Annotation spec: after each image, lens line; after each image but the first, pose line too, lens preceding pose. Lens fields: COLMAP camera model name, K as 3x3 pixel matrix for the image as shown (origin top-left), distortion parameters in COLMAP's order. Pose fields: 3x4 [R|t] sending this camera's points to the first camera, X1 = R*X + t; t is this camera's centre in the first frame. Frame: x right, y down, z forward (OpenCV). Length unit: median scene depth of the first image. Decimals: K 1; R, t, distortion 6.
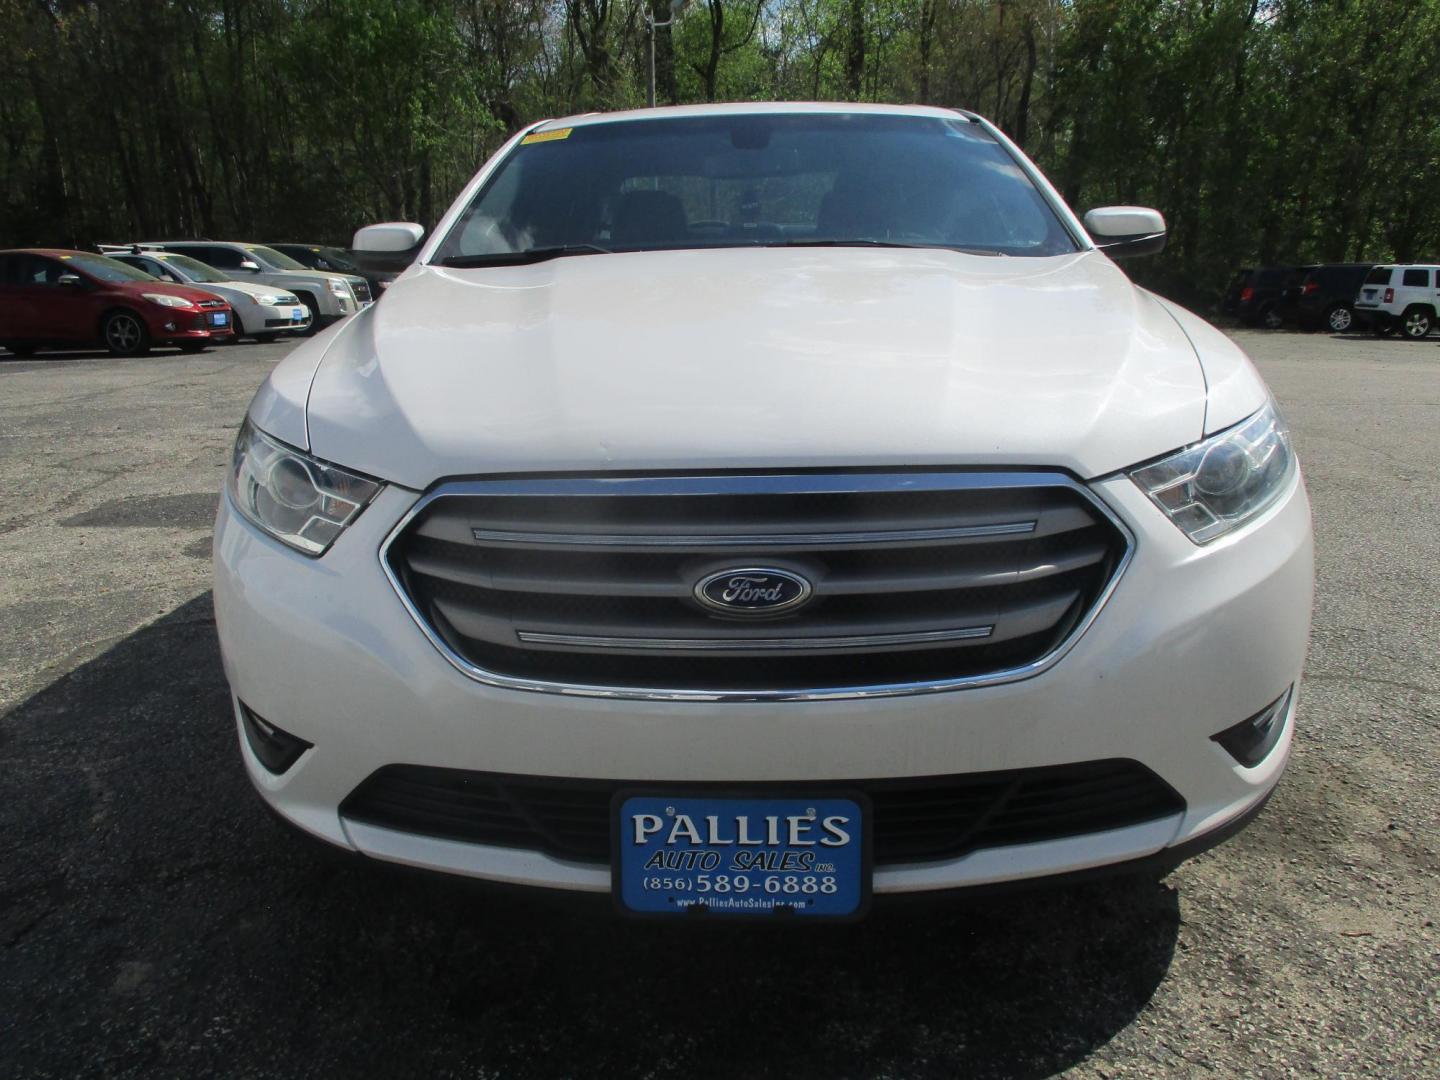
lens RADIAL K [[1194.7, 0, 716.6], [0, 1194.7, 536.4], [0, 0, 1]] dist [-0.031528, 0.005577]
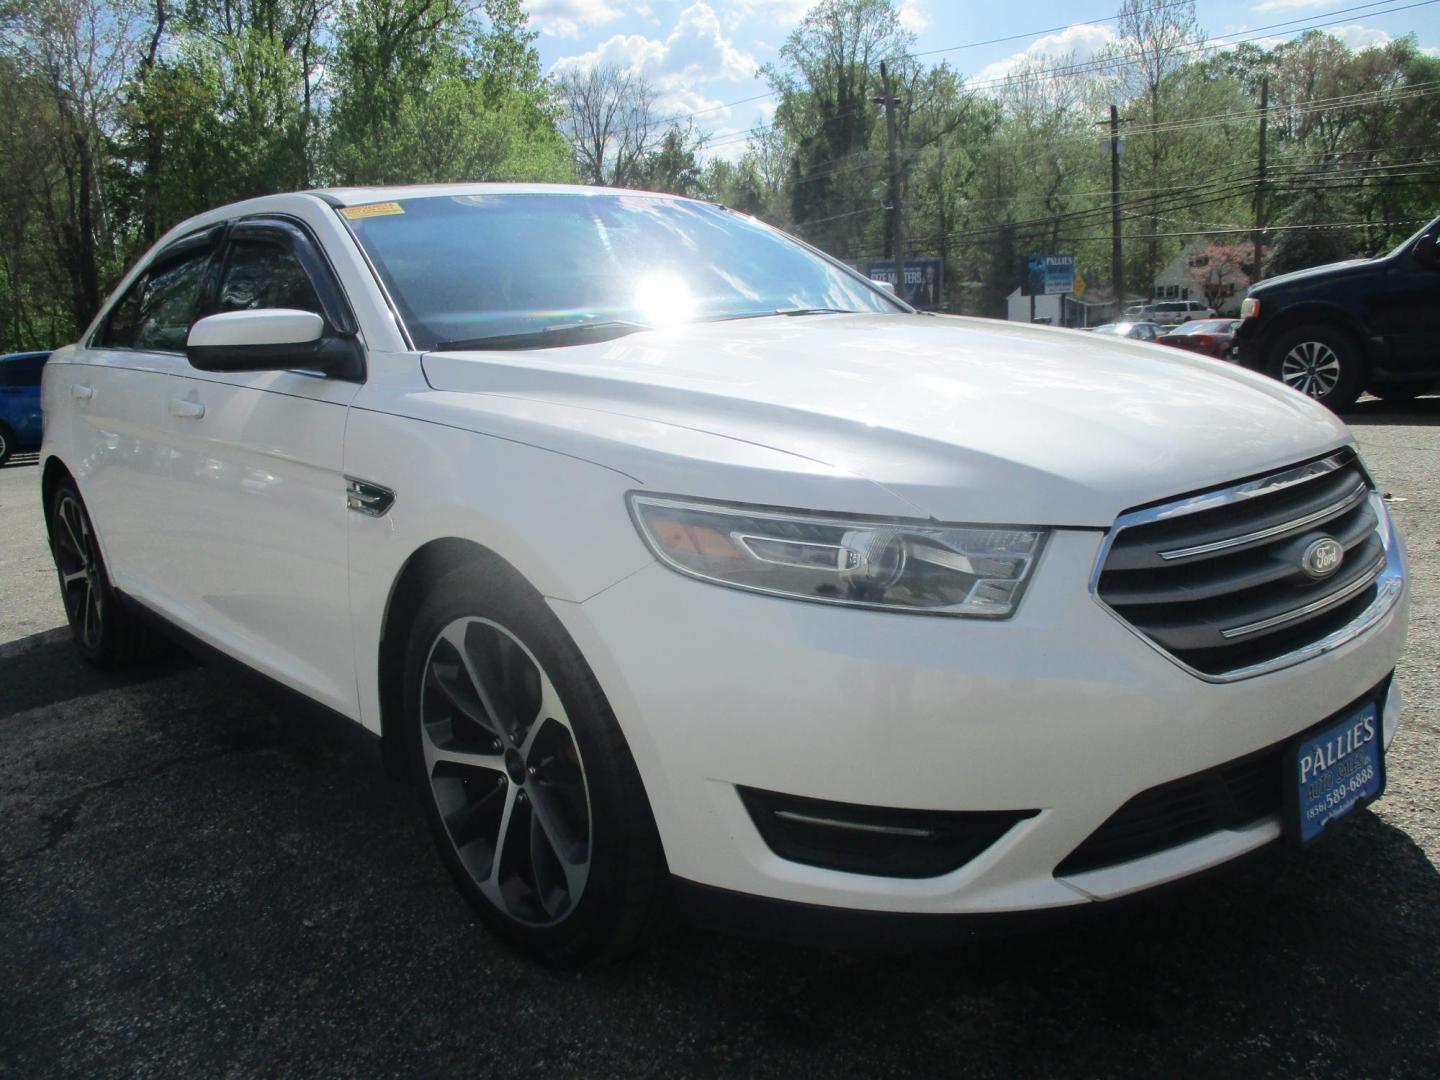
lens RADIAL K [[1194.7, 0, 716.6], [0, 1194.7, 536.4], [0, 0, 1]] dist [-0.031528, 0.005577]
pose [[0.731149, -0.150279, 0.665460, -1.185074], [0.203146, 0.979146, -0.002082, -0.096841], [-0.651270, 0.136708, 0.746430, 0.440557]]
